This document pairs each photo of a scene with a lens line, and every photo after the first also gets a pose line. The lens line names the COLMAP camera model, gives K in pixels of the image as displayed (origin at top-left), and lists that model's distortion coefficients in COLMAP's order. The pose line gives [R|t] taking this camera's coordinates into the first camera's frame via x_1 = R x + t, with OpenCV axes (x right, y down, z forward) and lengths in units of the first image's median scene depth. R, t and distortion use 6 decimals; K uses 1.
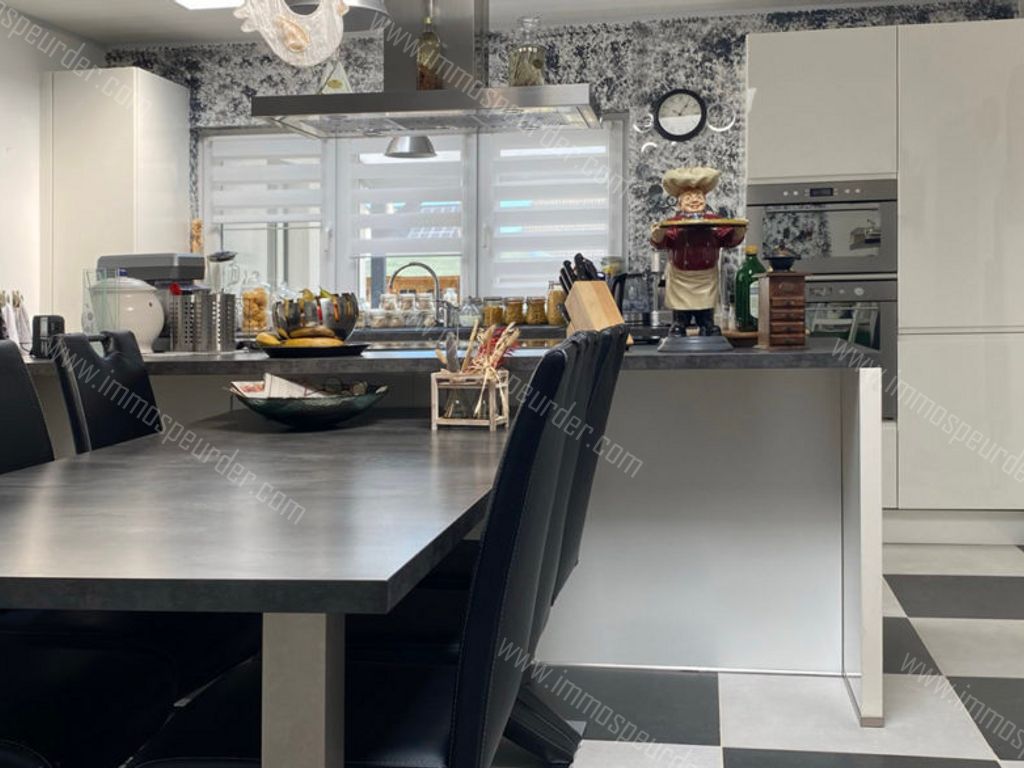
lens RADIAL K [[866.6, 0, 511.3], [0, 866.6, 393.9], [0, 0, 1]] dist [0.021176, -0.011367]
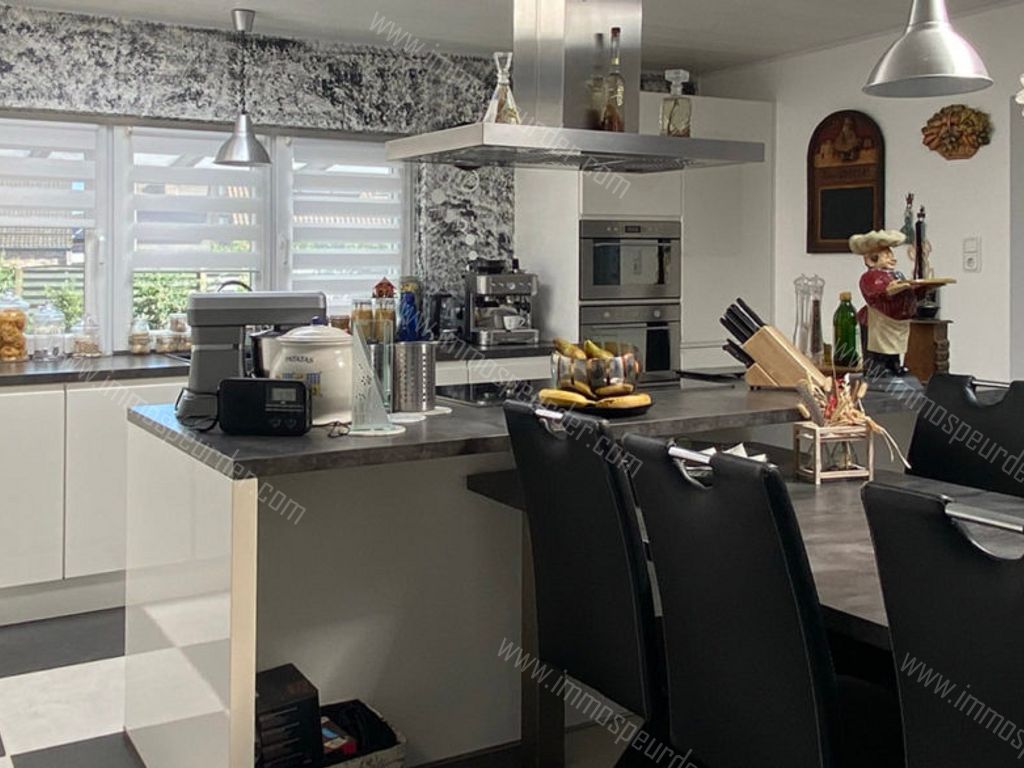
lens RADIAL K [[819.6, 0, 390.2], [0, 819.6, 386.5], [0, 0, 1]] dist [-0.004426, -0.002789]
pose [[0.861784, -0.054385, 0.504352, -0.411852], [0.052185, 0.998466, 0.018496, -0.048202], [-0.504585, 0.010380, 0.863300, 0.178523]]
